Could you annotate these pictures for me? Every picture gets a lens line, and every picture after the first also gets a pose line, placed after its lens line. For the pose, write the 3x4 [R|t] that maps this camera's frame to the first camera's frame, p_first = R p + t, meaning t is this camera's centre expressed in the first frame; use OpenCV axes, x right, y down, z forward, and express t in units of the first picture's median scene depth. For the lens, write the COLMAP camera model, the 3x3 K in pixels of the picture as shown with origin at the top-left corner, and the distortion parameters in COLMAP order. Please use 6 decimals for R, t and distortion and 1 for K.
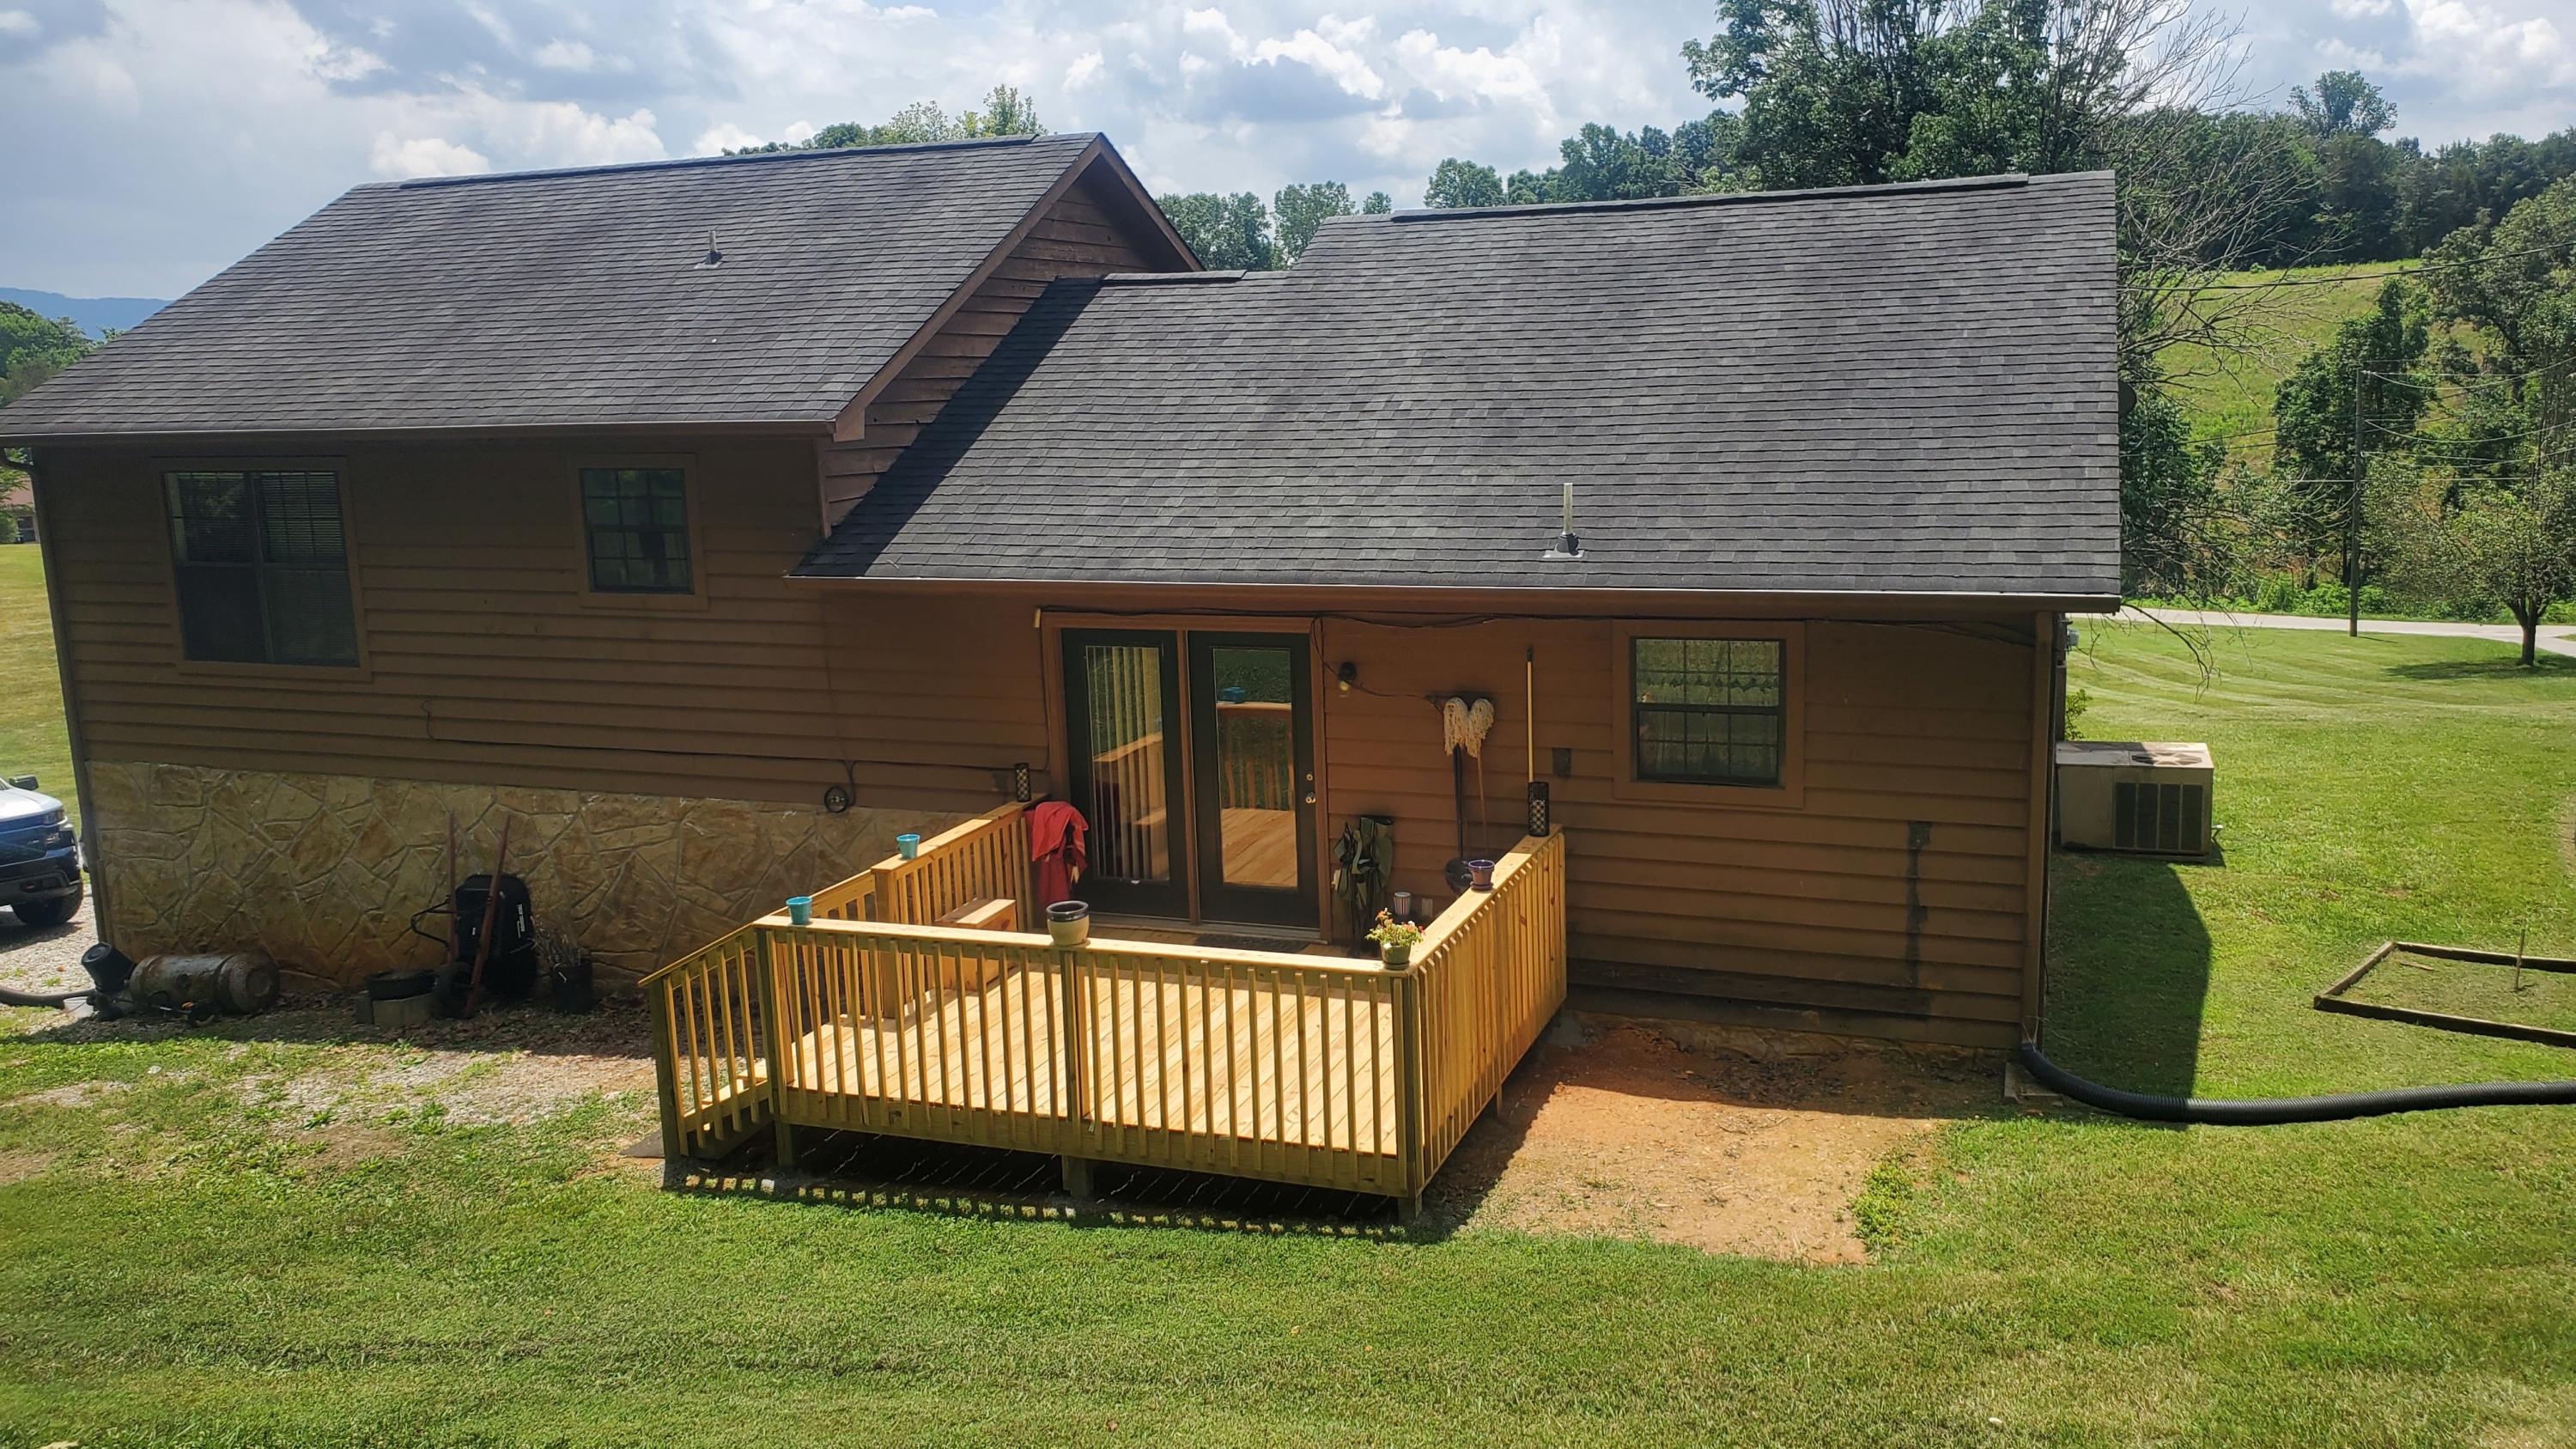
lens RADIAL K [[1986.7, 0, 1282.6], [0, 1986.7, 716.3], [0, 0, 1]] dist [0.112979, -0.021231]
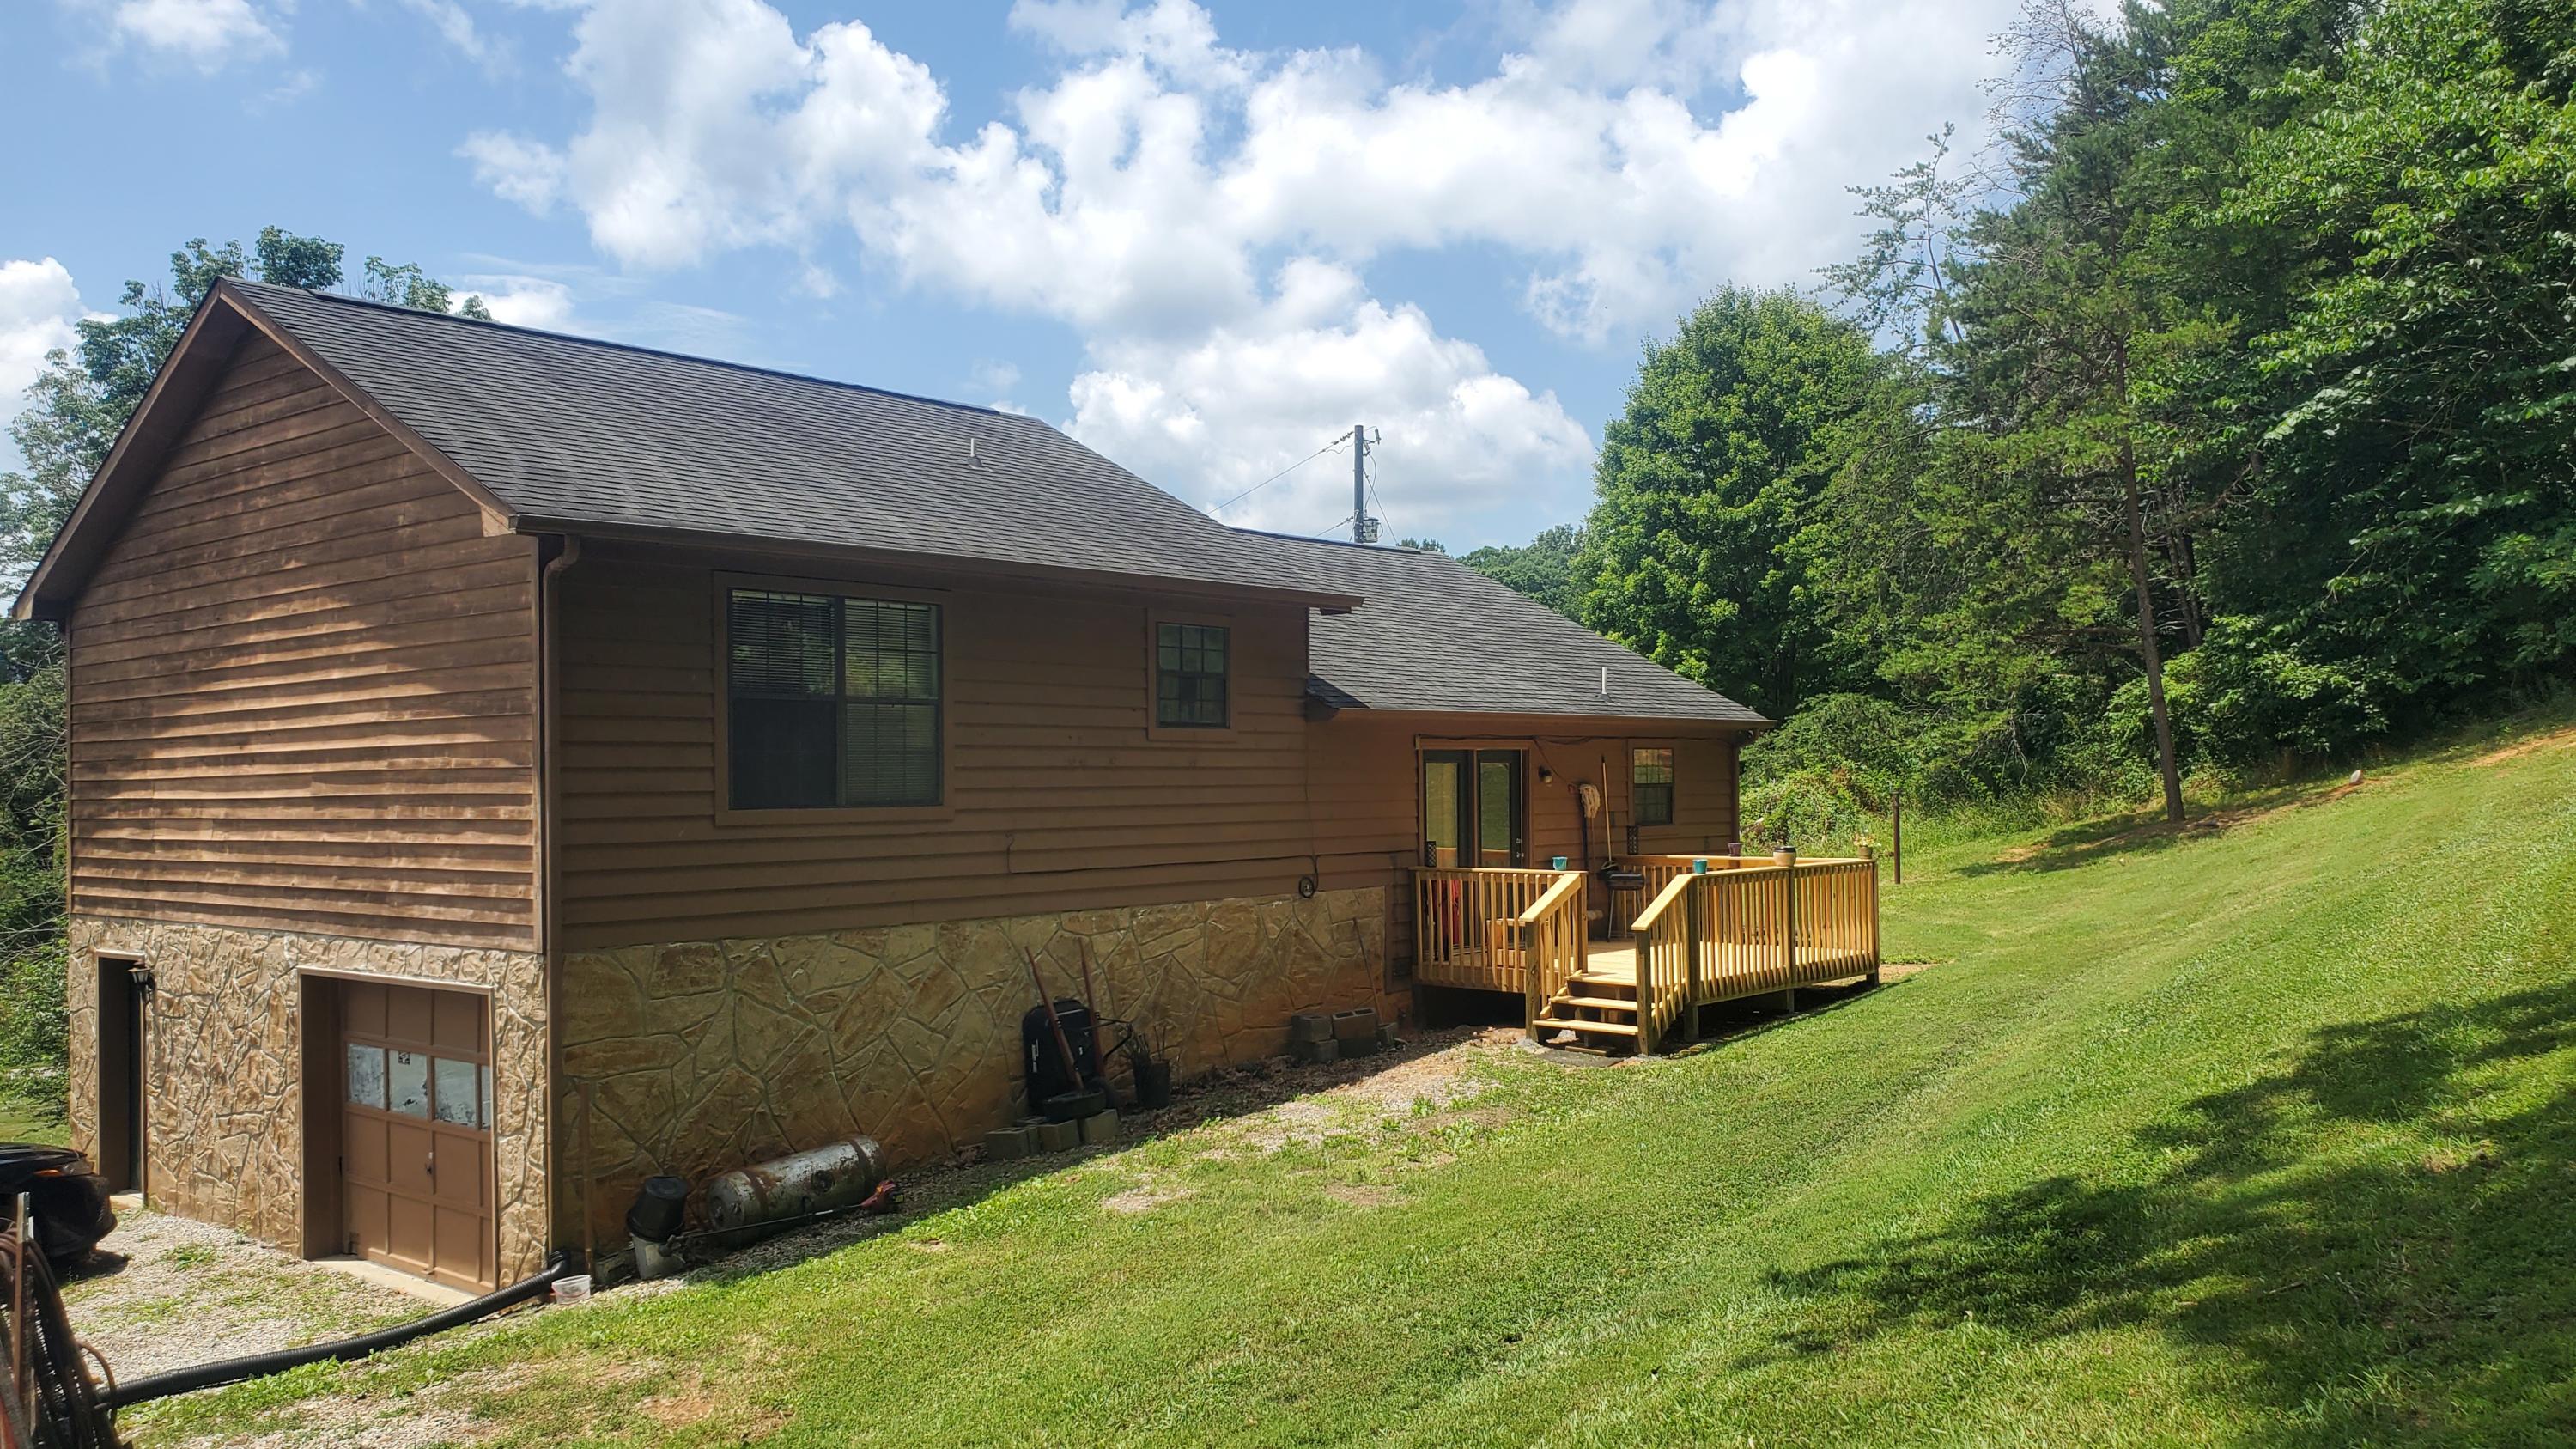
lens RADIAL K [[1986.7, 0, 1290.2], [0, 1986.7, 743.1], [0, 0, 1]] dist [0.112979, -0.021231]
pose [[0.290699, 0.050260, 0.955494, -1.336107], [0.169232, 0.980175, -0.103045, 0.073998], [-0.941730, 0.191655, 0.276430, 0.579451]]
